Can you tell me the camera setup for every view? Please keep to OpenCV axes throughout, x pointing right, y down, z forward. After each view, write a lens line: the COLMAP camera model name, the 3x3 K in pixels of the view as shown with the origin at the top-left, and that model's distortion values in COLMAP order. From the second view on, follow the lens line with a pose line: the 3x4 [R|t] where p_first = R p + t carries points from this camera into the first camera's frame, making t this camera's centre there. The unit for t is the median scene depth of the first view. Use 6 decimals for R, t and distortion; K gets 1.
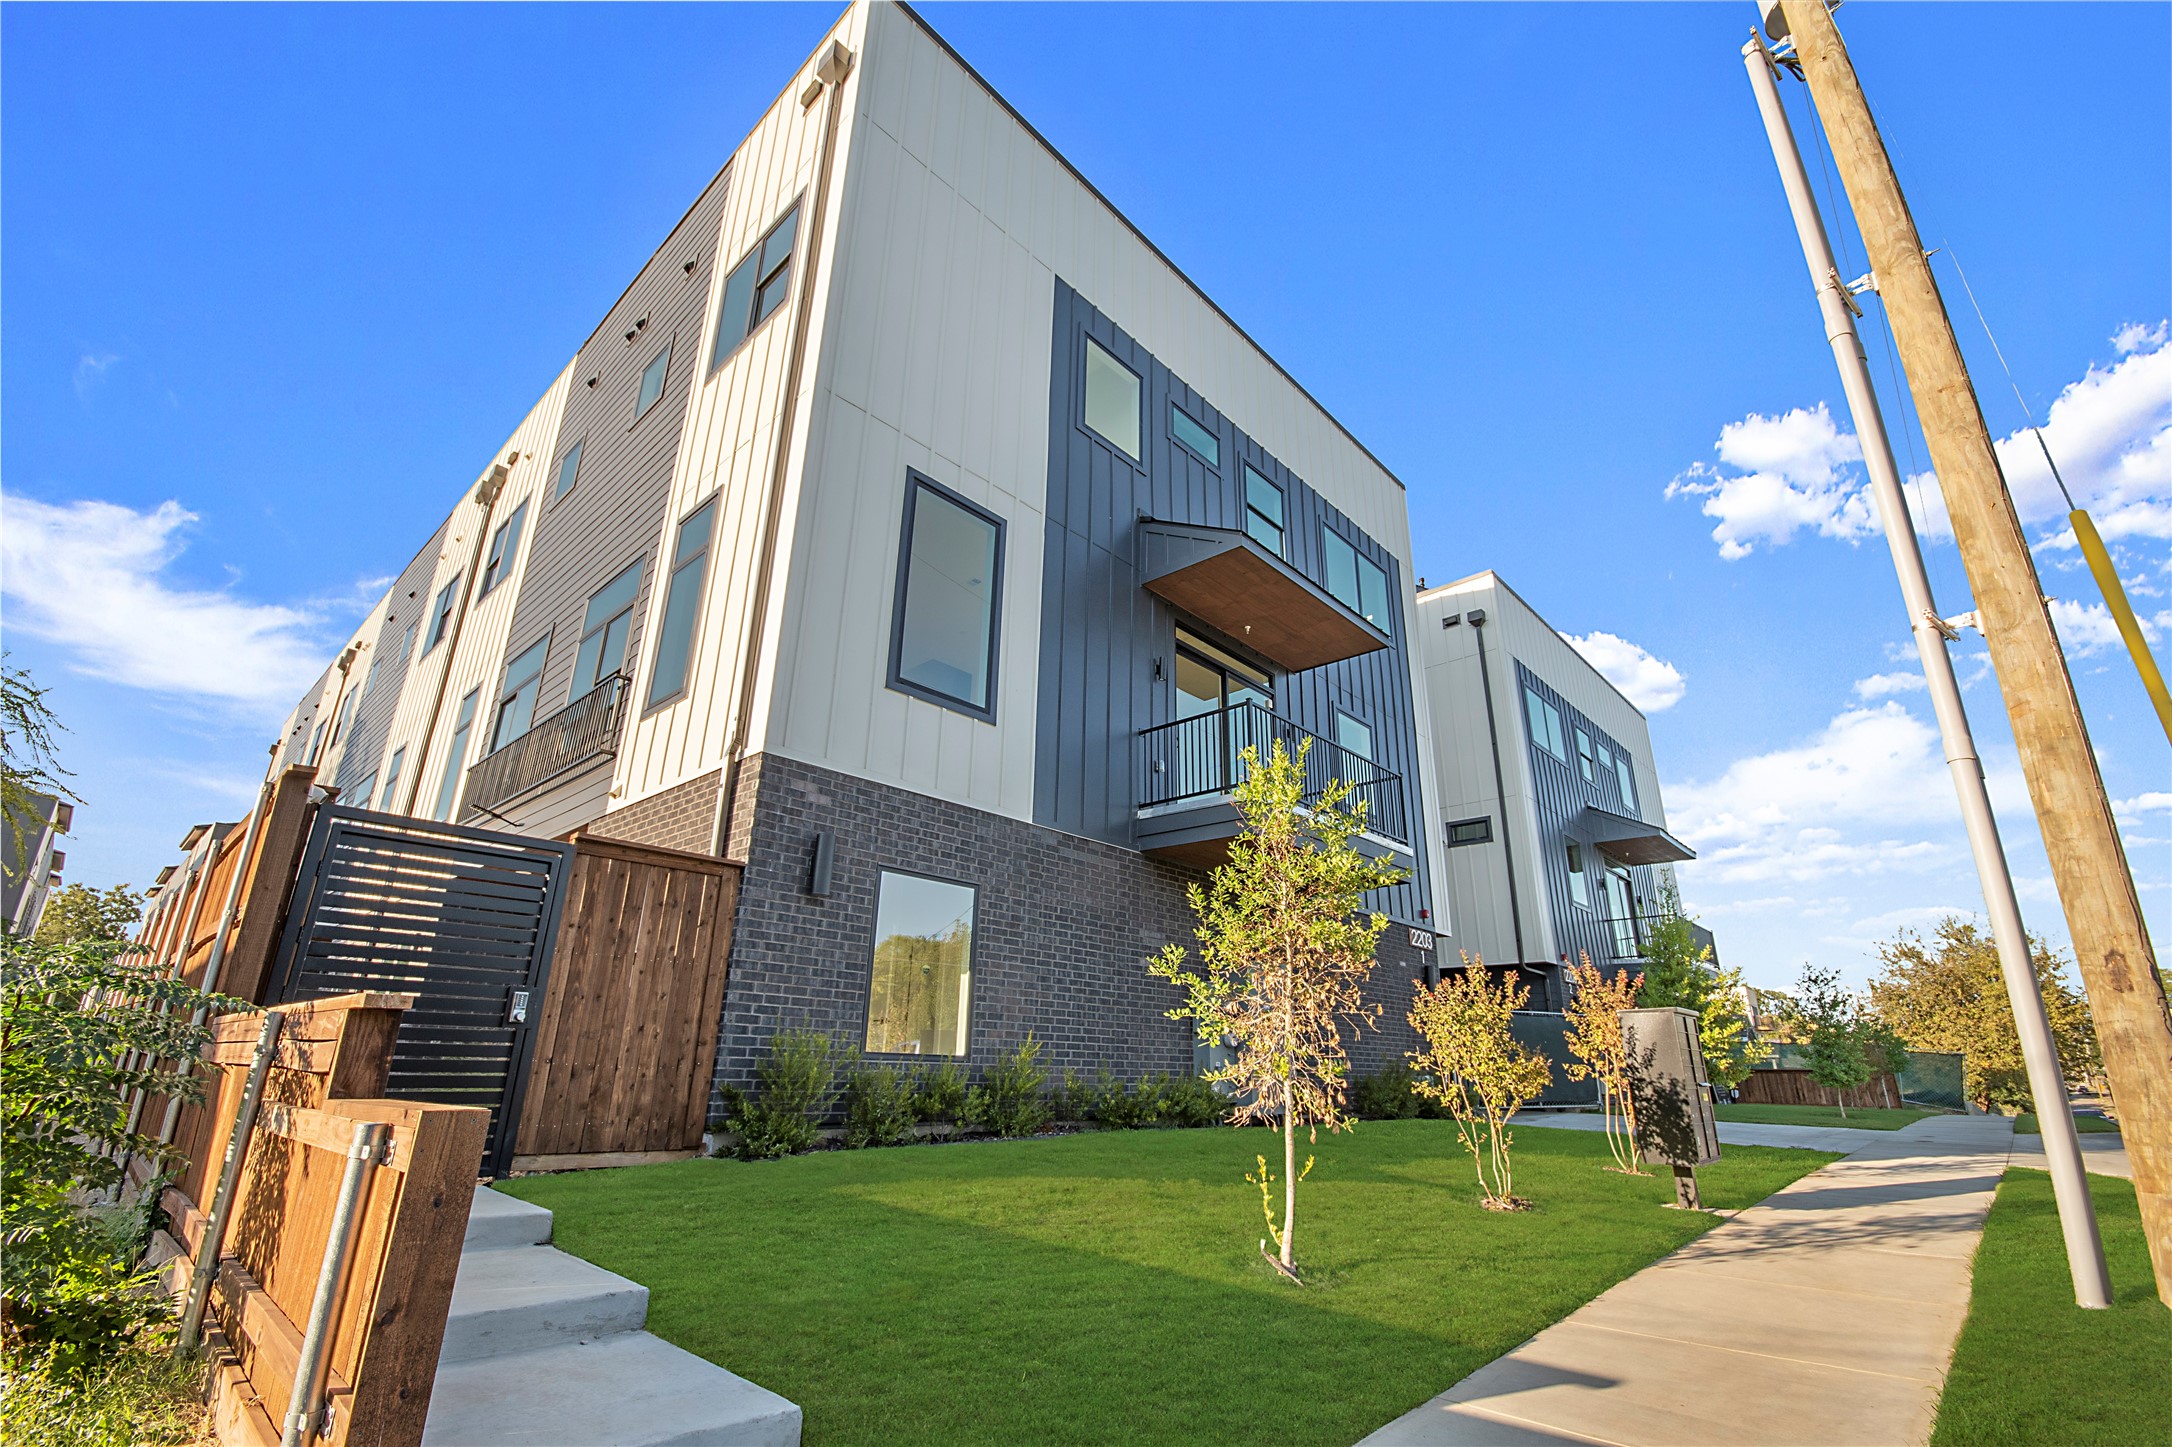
lens RADIAL K [[957.1, 0, 1091.5], [0, 957.1, 739.4], [0, 0, 1]] dist [0.000082, -0.000709]
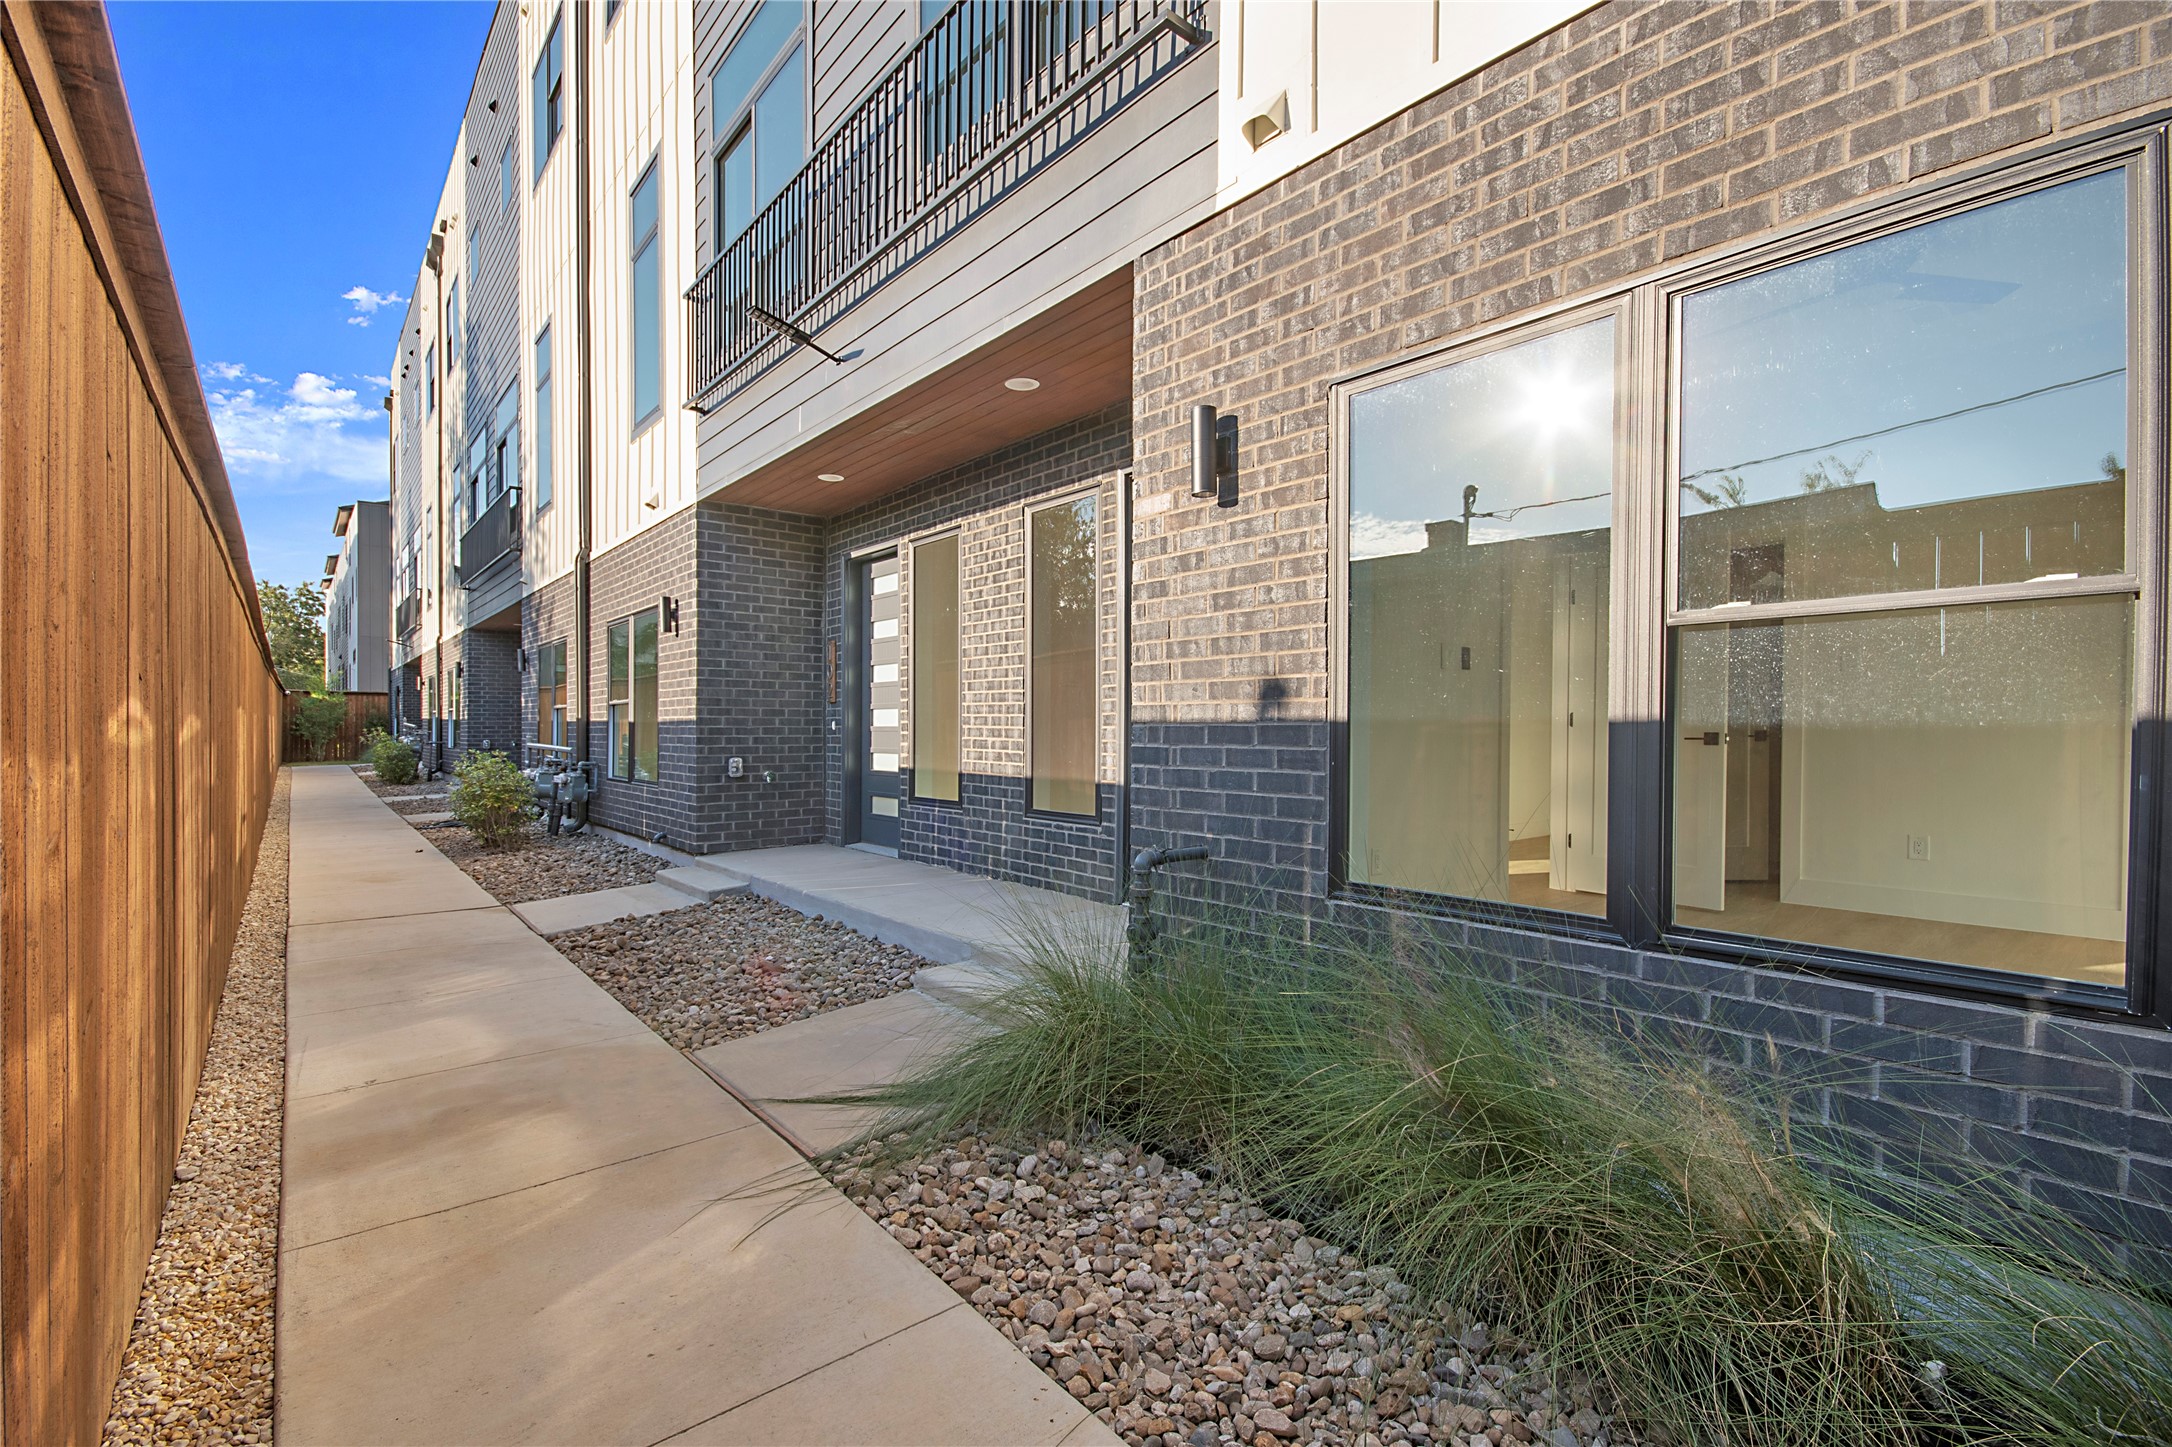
lens RADIAL K [[957.1, 0, 1073.7], [0, 957.1, 723.9], [0, 0, 1]] dist [0.000082, -0.000709]
pose [[0.991303, -0.027716, -0.128644, -0.188954], [0.068864, 0.942291, 0.327636, 0.048936], [0.112139, -0.333646, 0.936005, 0.224156]]
